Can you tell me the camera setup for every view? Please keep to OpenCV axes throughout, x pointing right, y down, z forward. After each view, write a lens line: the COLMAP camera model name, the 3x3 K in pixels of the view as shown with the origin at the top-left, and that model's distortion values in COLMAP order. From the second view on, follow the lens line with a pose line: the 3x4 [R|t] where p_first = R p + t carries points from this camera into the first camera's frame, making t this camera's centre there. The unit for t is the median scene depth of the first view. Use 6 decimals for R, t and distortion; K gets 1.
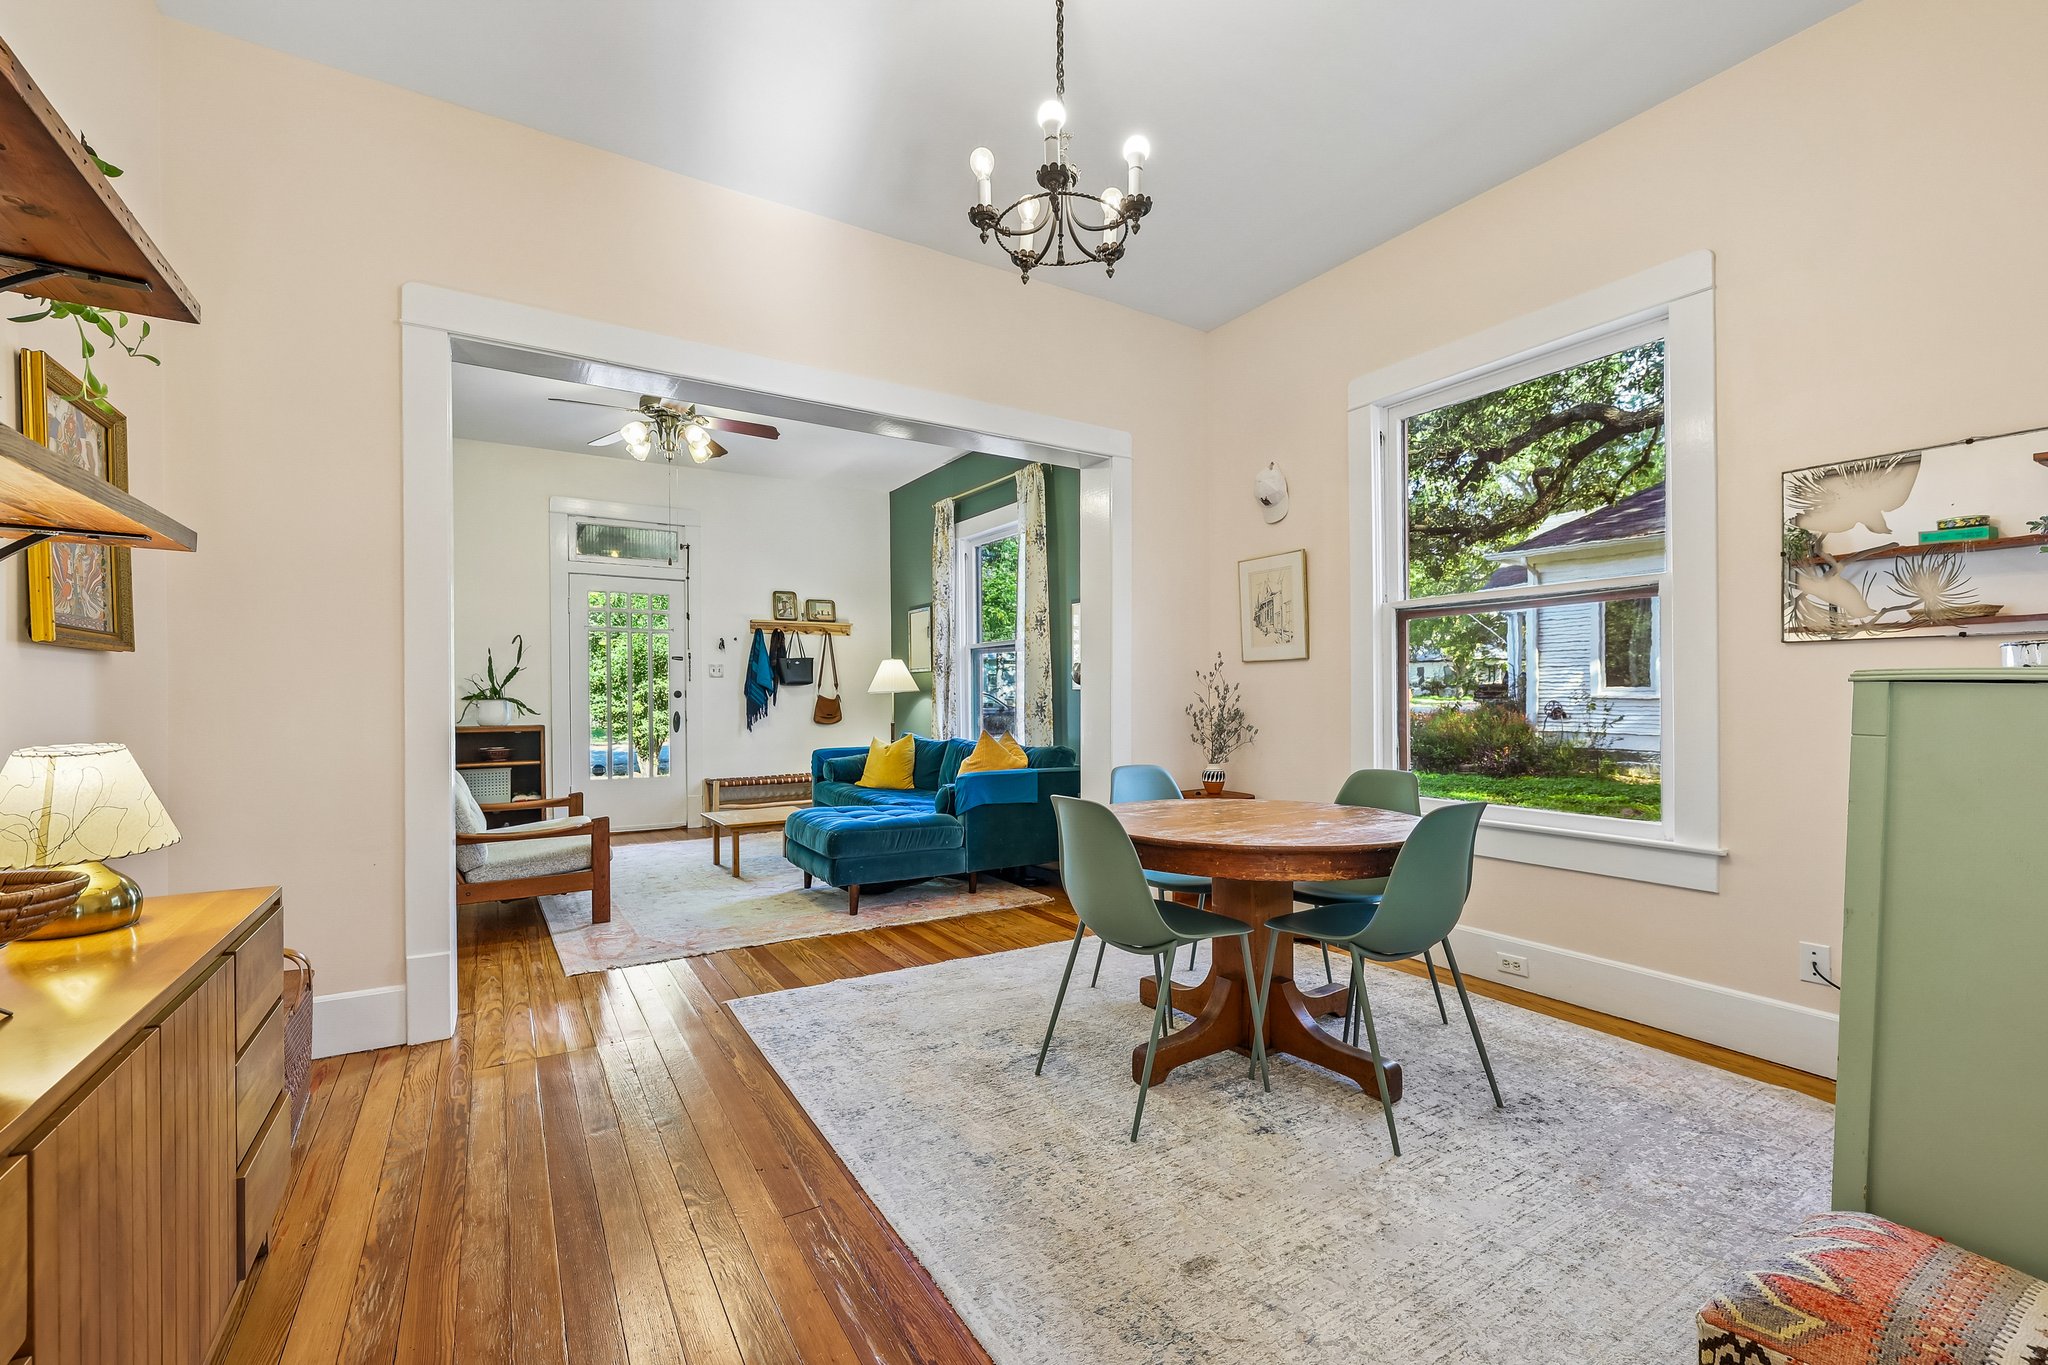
lens RADIAL K [[868.4, 0, 1035.6], [0, 868.4, 709.5], [0, 0, 1]] dist [-0.001327, 0.001149]
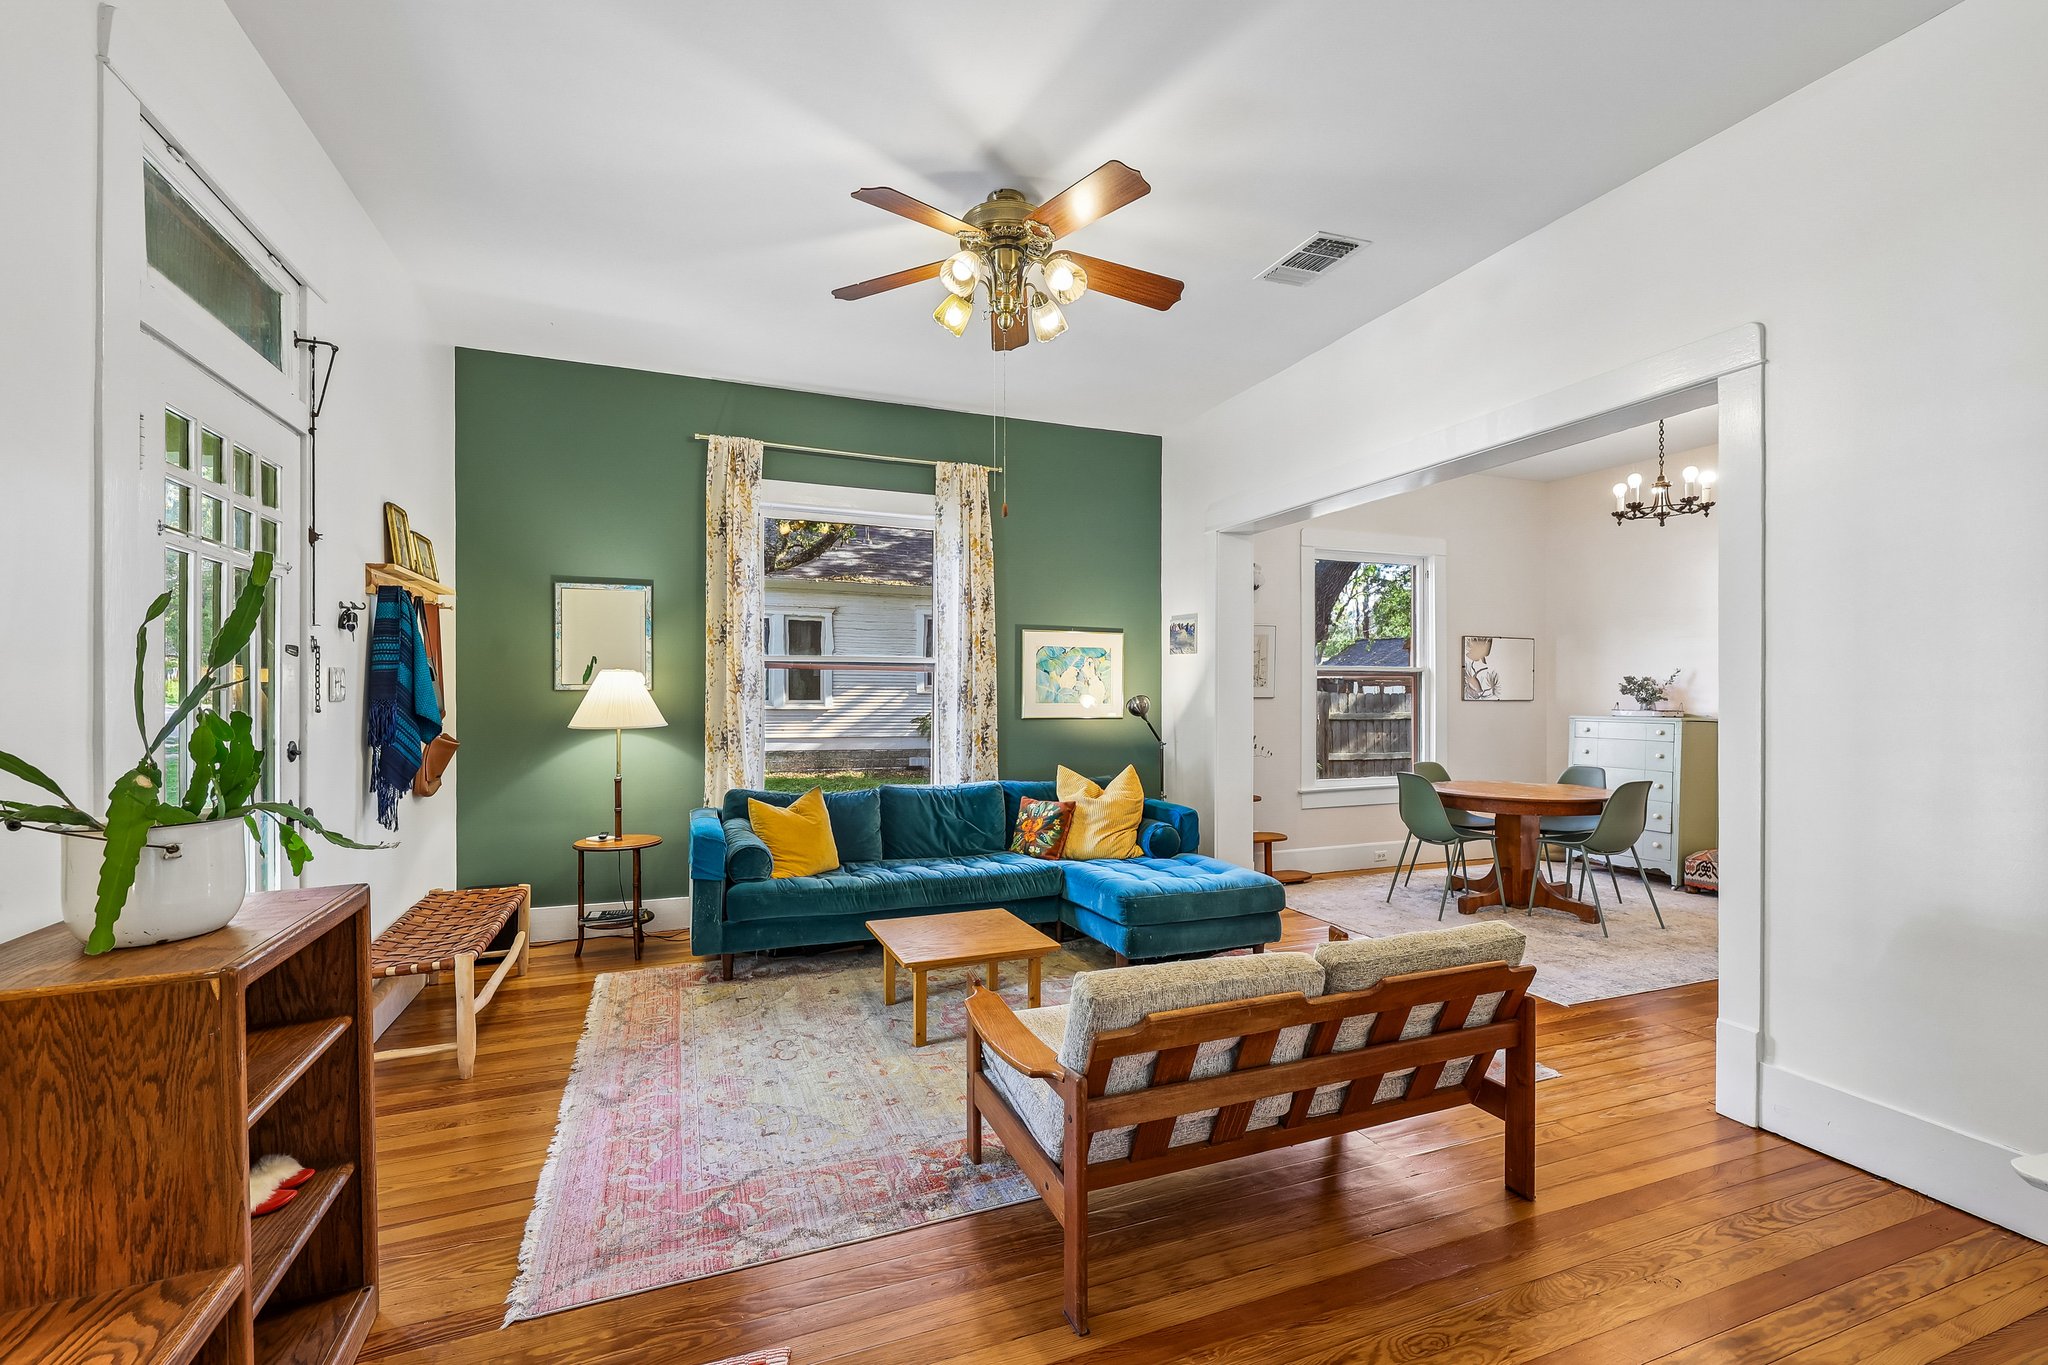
lens RADIAL K [[868.4, 0, 1026.6], [0, 868.4, 690.2], [0, 0, 1]] dist [-0.001327, 0.001149]
pose [[0.188202, 0.007242, 0.982104, -0.767794], [0.012843, 0.999869, -0.009834, -0.038490], [-0.982046, 0.014464, 0.188085, 0.697225]]
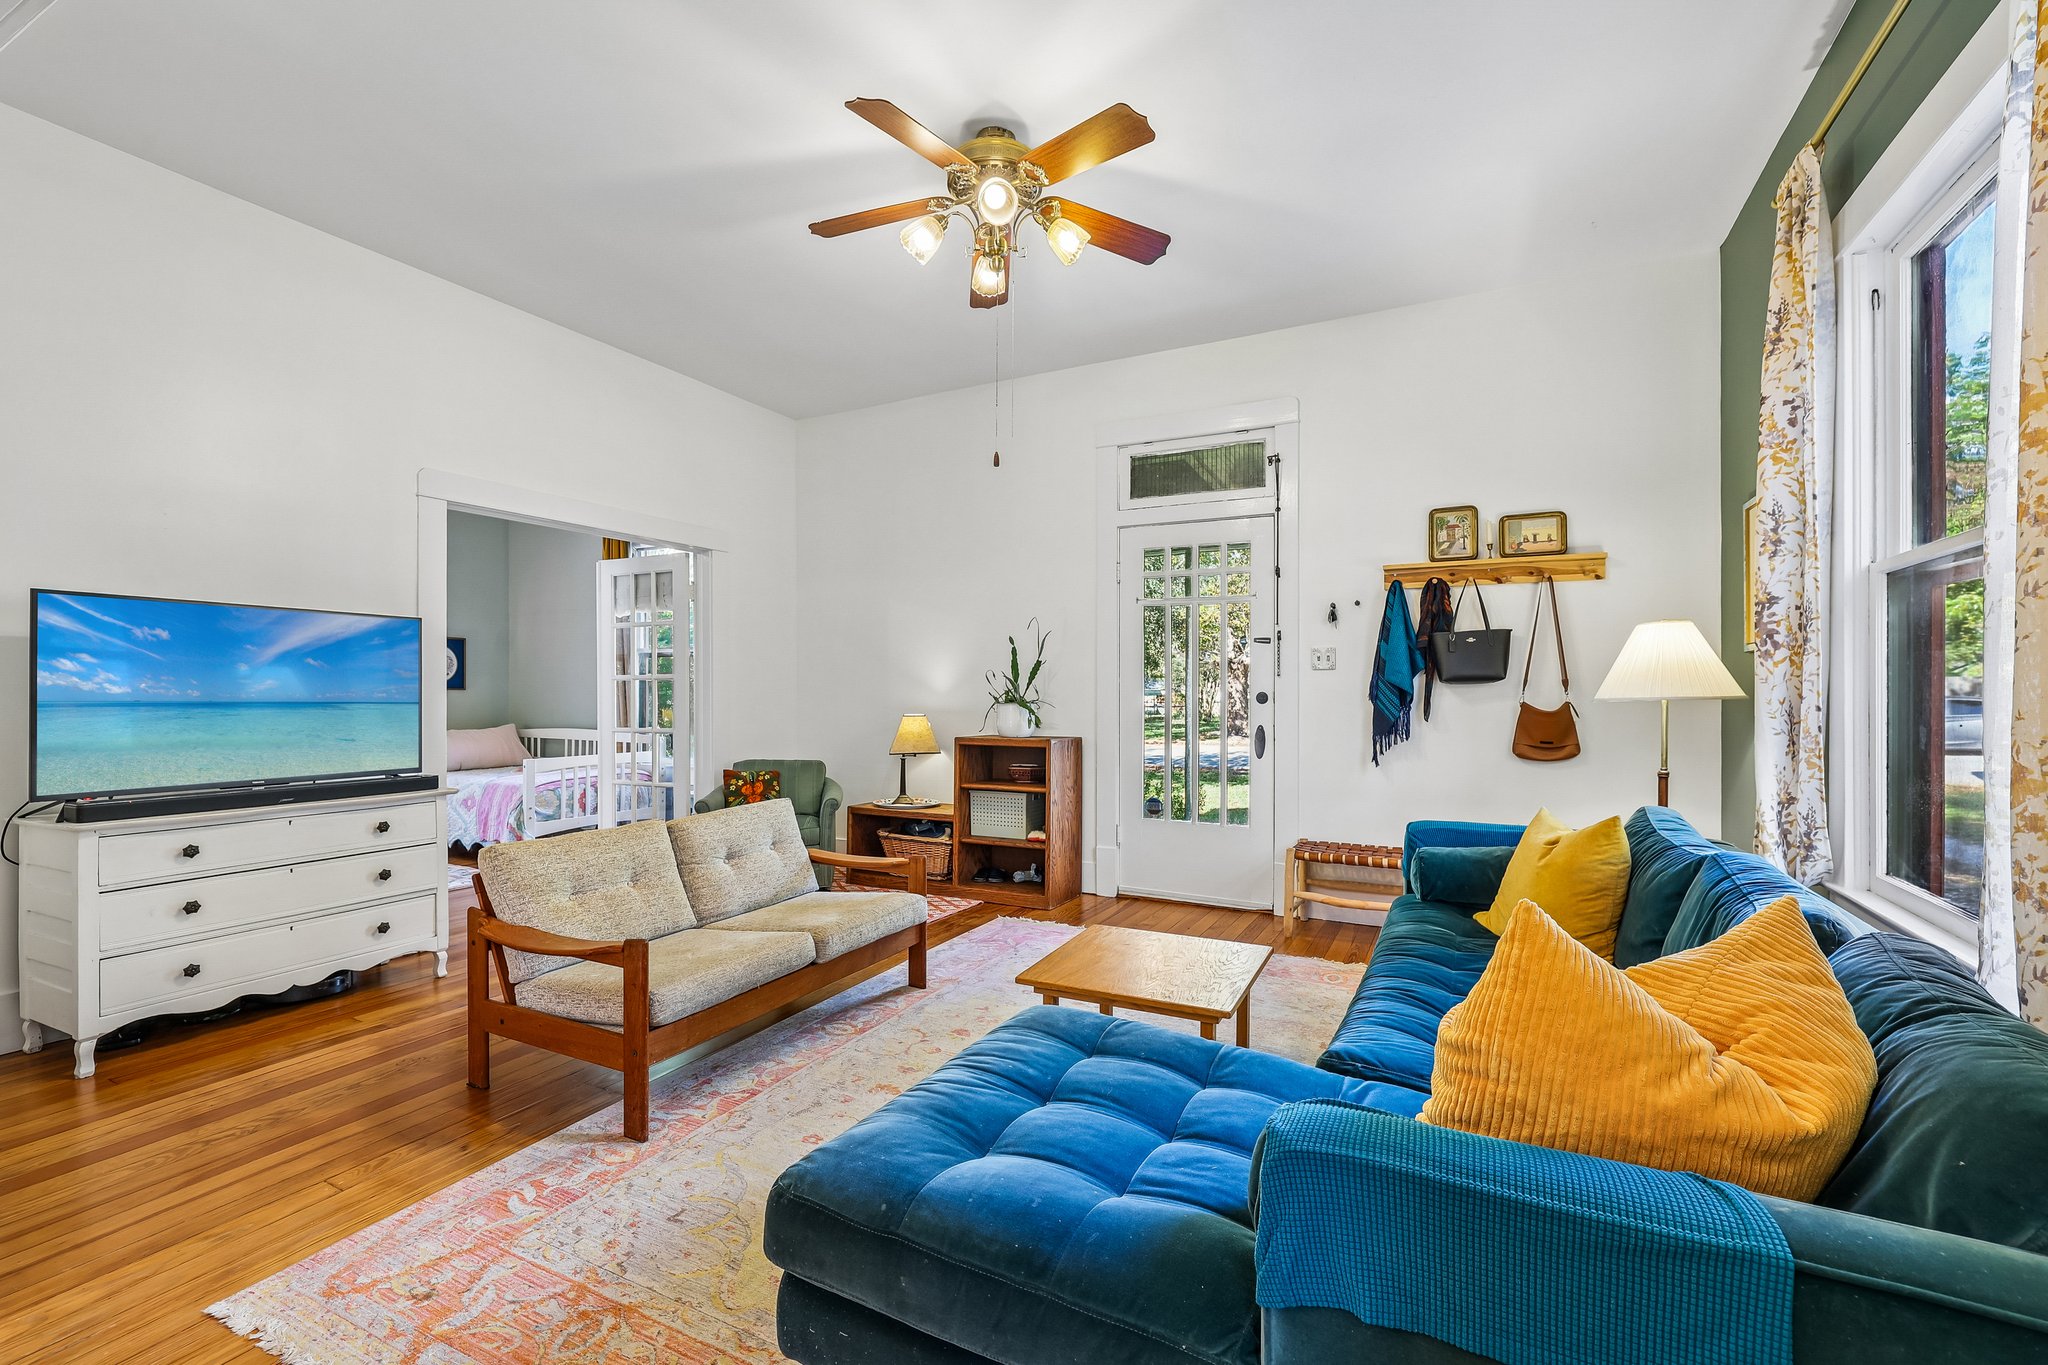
lens RADIAL K [[868.4, 0, 1022.3], [0, 868.4, 689.8], [0, 0, 1]] dist [-0.001327, 0.001149]
pose [[0.502268, 0.006281, -0.864689, 0.046668], [-0.019390, 0.999804, -0.004000, -0.019115], [0.864495, 0.018775, 0.502291, 0.585007]]
